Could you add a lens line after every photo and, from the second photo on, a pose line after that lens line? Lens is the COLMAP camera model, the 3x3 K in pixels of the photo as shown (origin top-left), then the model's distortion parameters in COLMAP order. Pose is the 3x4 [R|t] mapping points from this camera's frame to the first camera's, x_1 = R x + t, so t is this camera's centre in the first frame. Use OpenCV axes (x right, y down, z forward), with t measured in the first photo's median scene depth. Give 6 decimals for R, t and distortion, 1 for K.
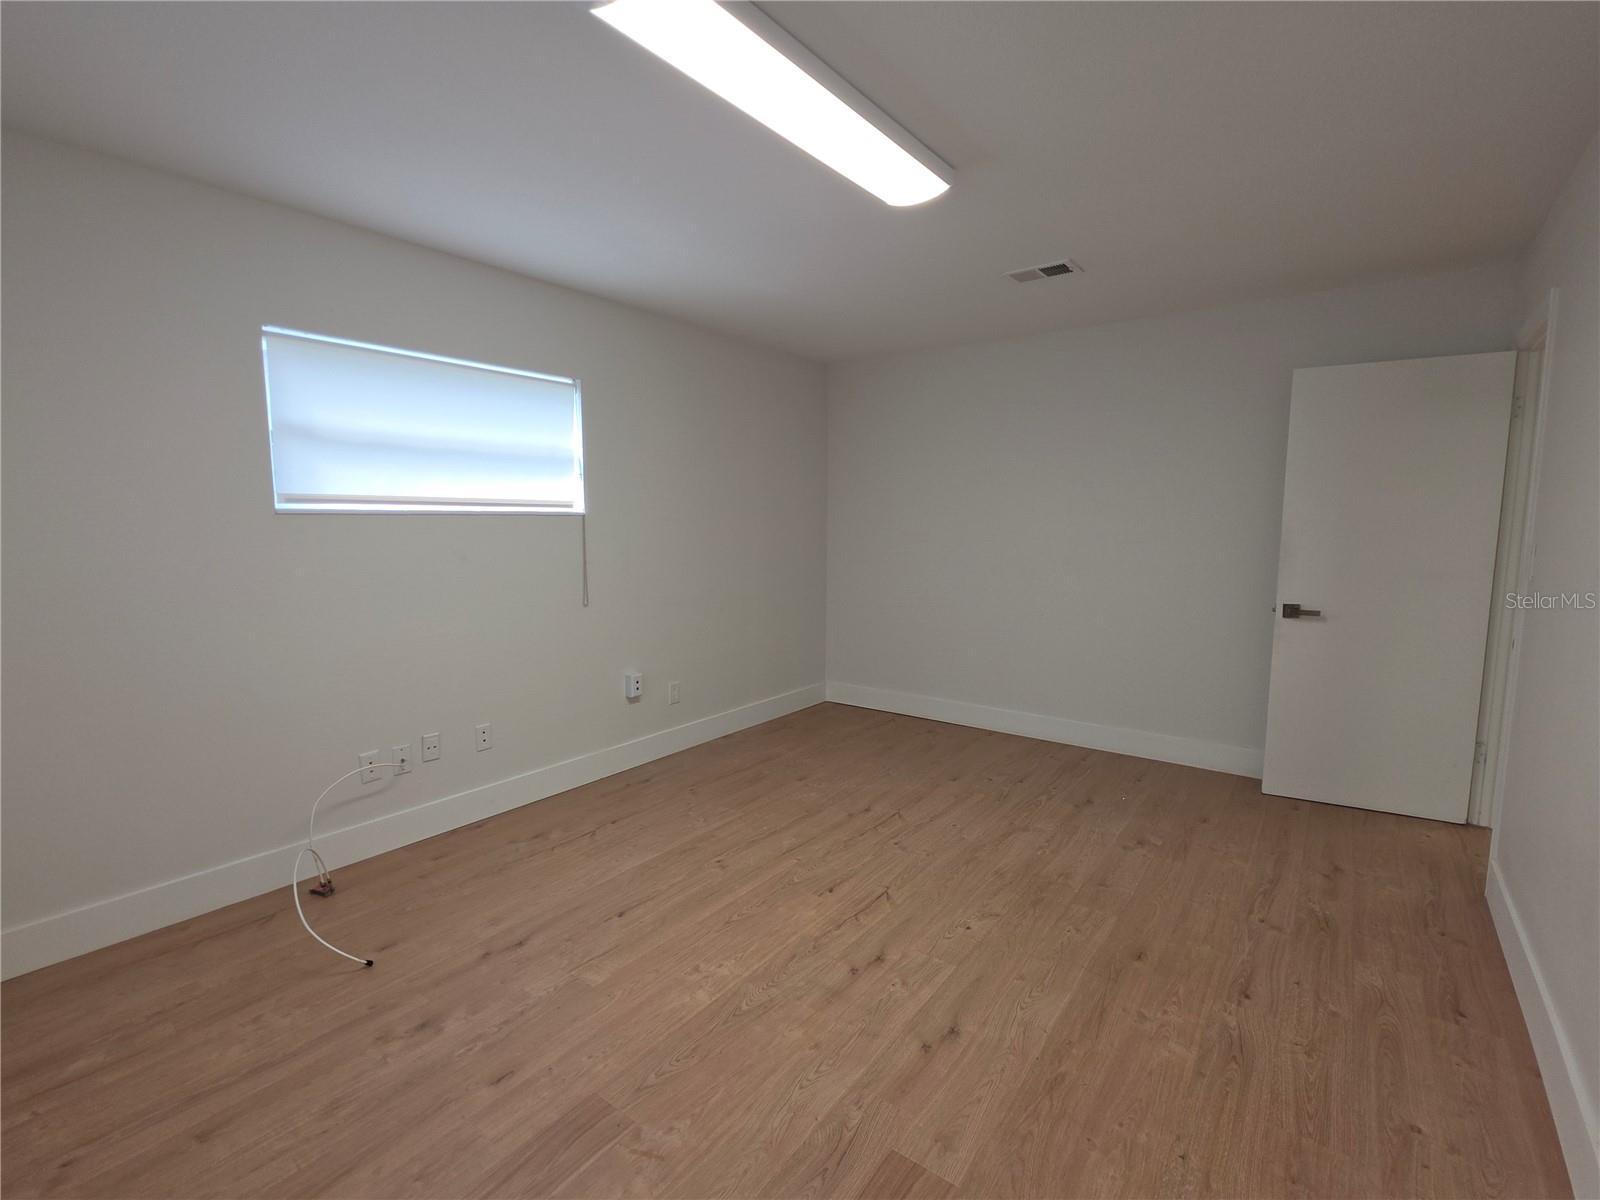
lens RADIAL K [[736.2, 0, 796.6], [0, 736.2, 601.8], [0, 0, 1]] dist [-0.002162, -0.002028]
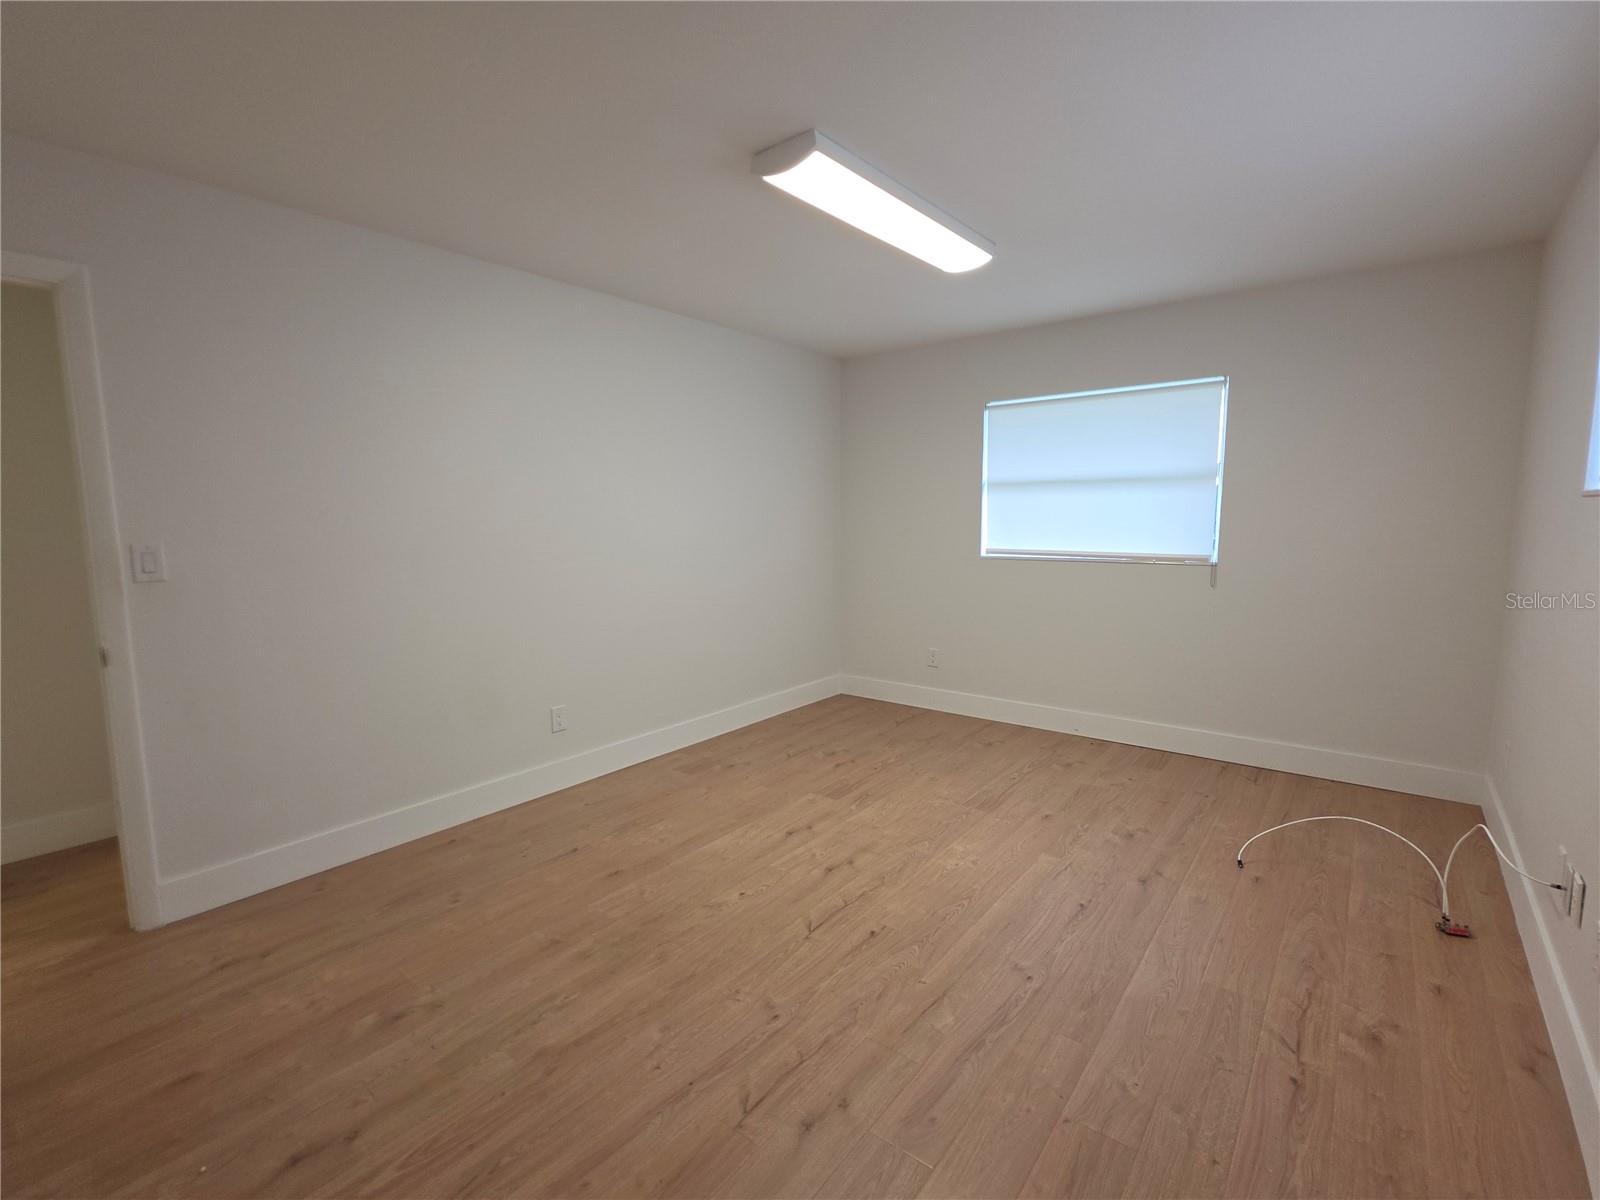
lens RADIAL K [[736.2, 0, 803.1], [0, 736.2, 601.9], [0, 0, 1]] dist [-0.002162, -0.002028]
pose [[-0.999862, 0.008699, 0.014146, 0.126217], [0.011688, 0.973753, 0.227308, -0.214665], [-0.011798, 0.227442, -0.973720, 1.956626]]
